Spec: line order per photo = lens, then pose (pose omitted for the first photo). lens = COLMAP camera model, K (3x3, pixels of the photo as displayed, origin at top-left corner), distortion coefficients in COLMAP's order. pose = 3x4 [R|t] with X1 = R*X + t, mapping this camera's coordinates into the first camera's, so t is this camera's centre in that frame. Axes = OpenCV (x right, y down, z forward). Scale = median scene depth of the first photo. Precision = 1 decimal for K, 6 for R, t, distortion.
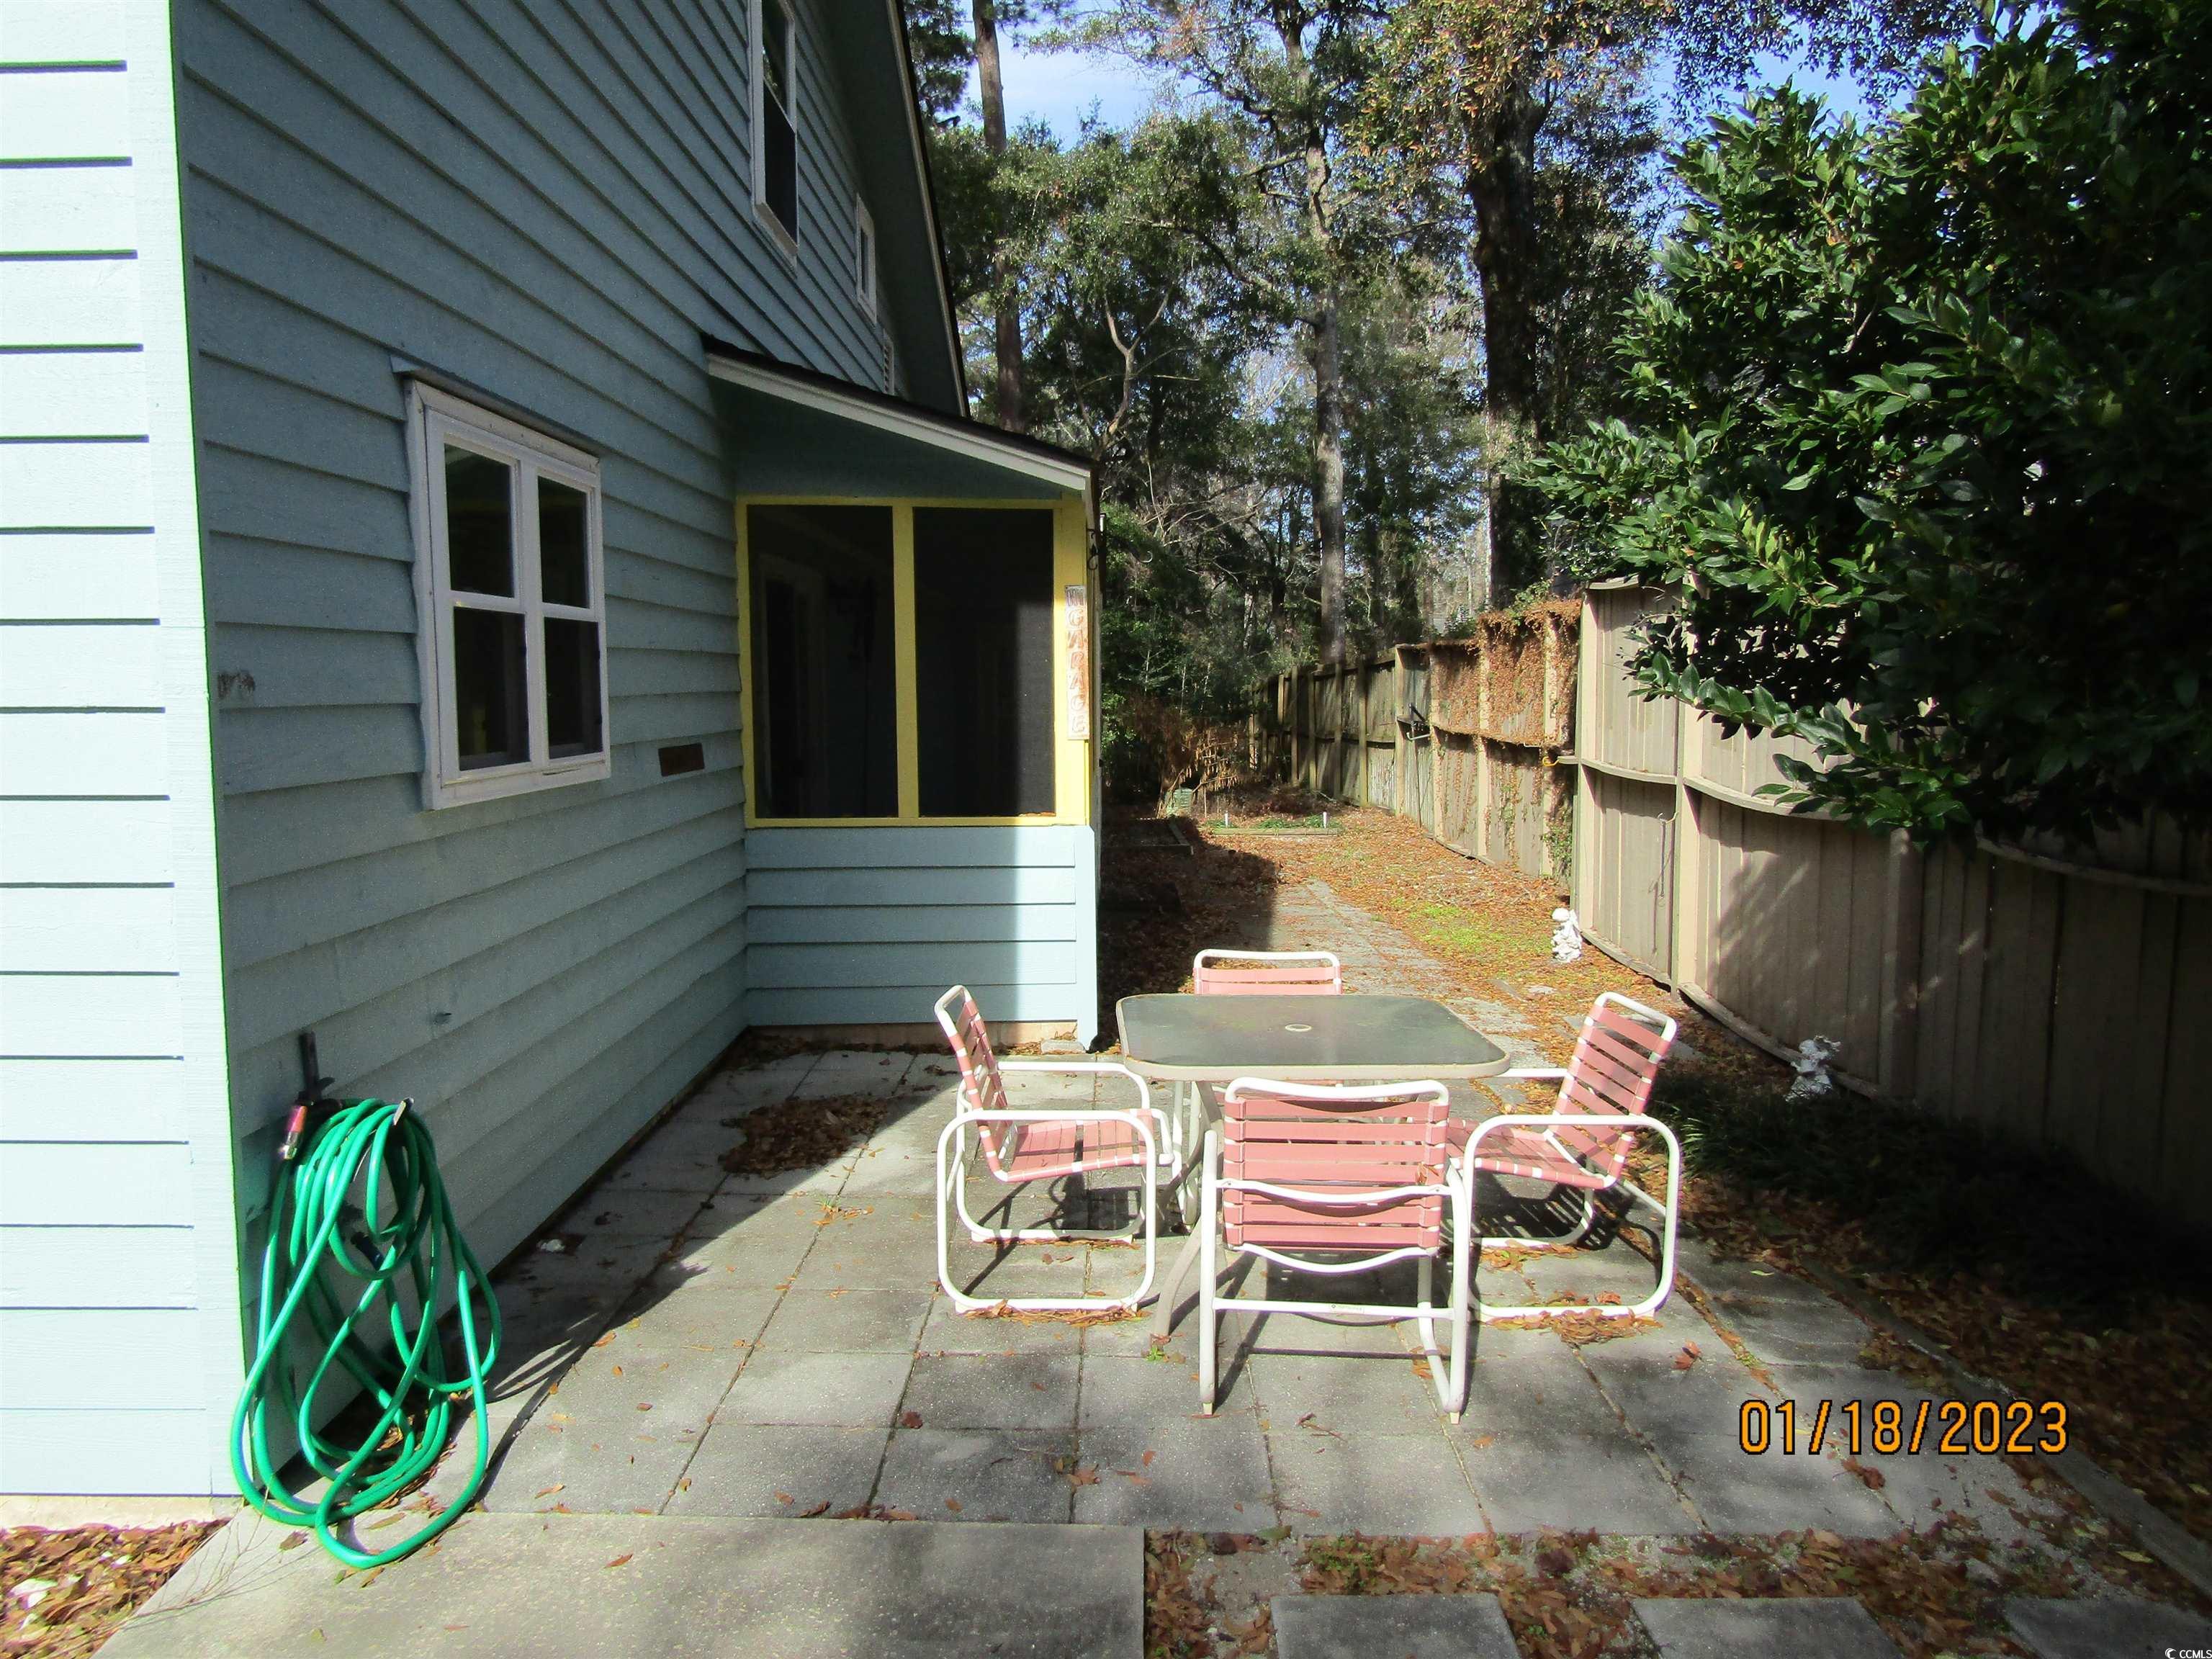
lens RADIAL K [[1557.1, 0, 1111.3], [0, 1557.1, 842.9], [0, 0, 1]] dist [-0.013338, 0.001327]
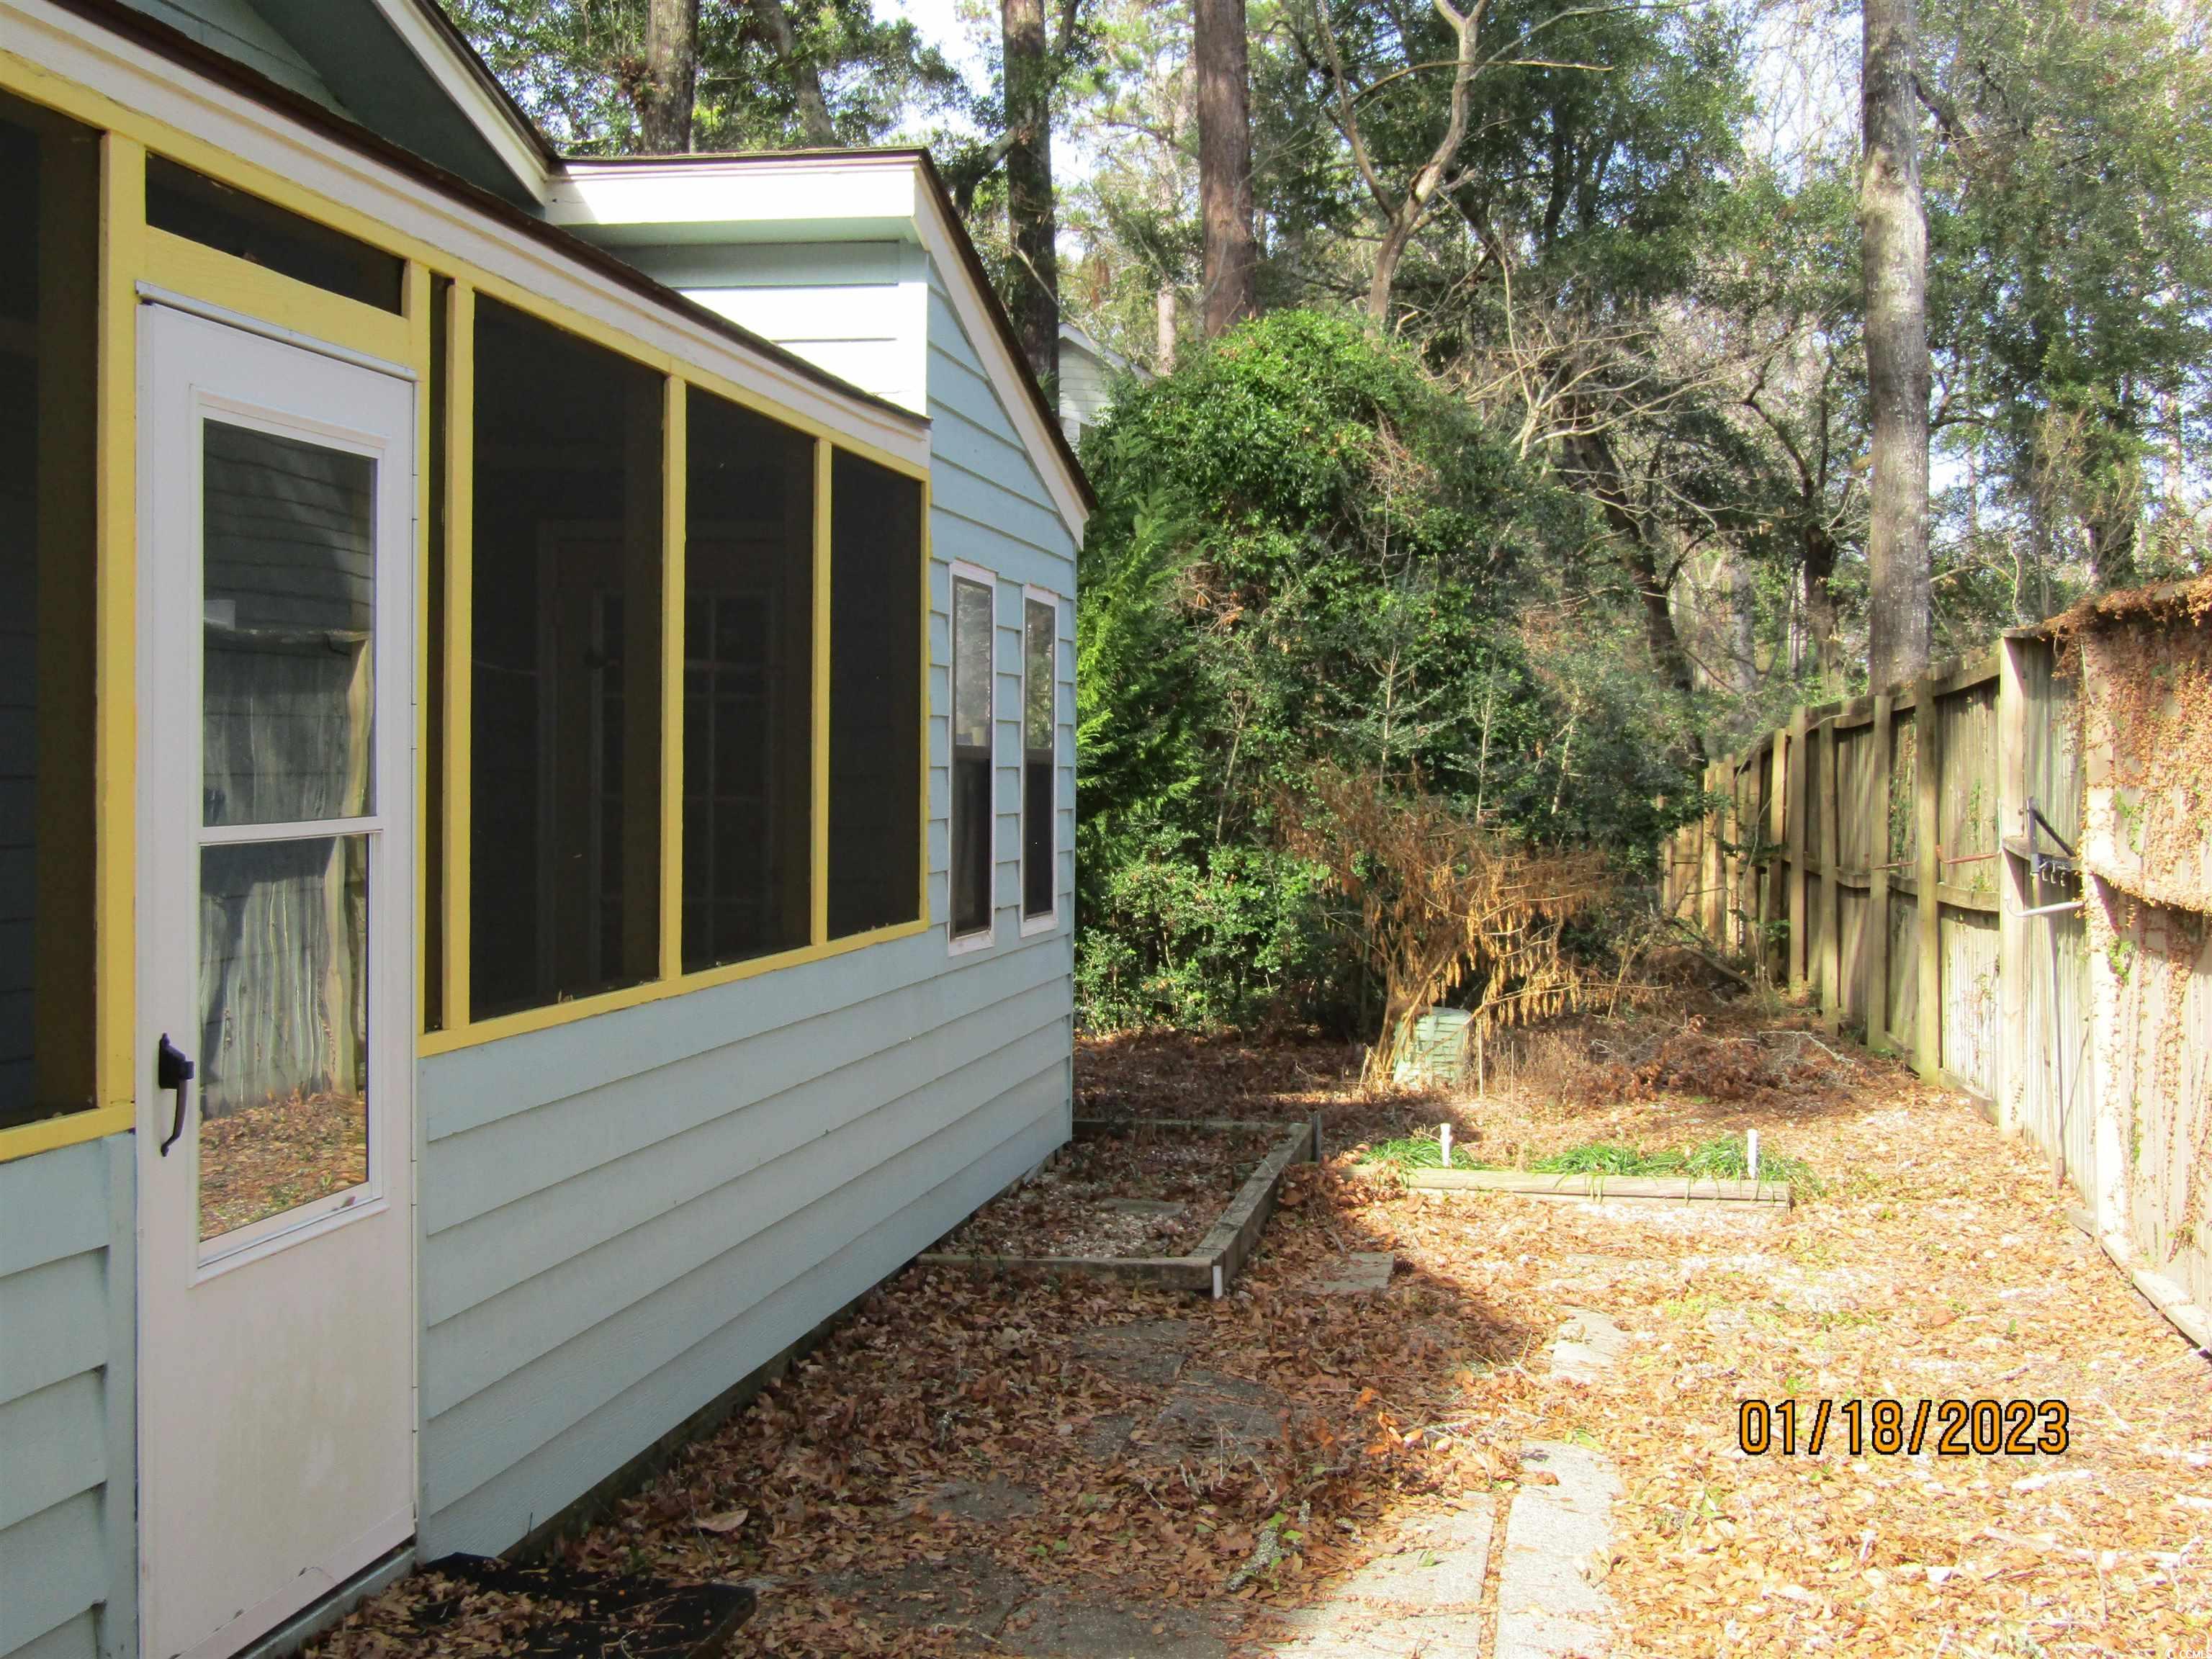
lens RADIAL K [[2762.9, 0, 1106.0], [0, 2762.9, 829.5], [0, 0, 1]] dist [-0.020674, 0.018481]
pose [[0.984391, 0.018291, -0.175044, 0.080864], [-0.031409, 0.996876, -0.072468, -0.028136], [0.173172, 0.076835, 0.981890, 0.315527]]
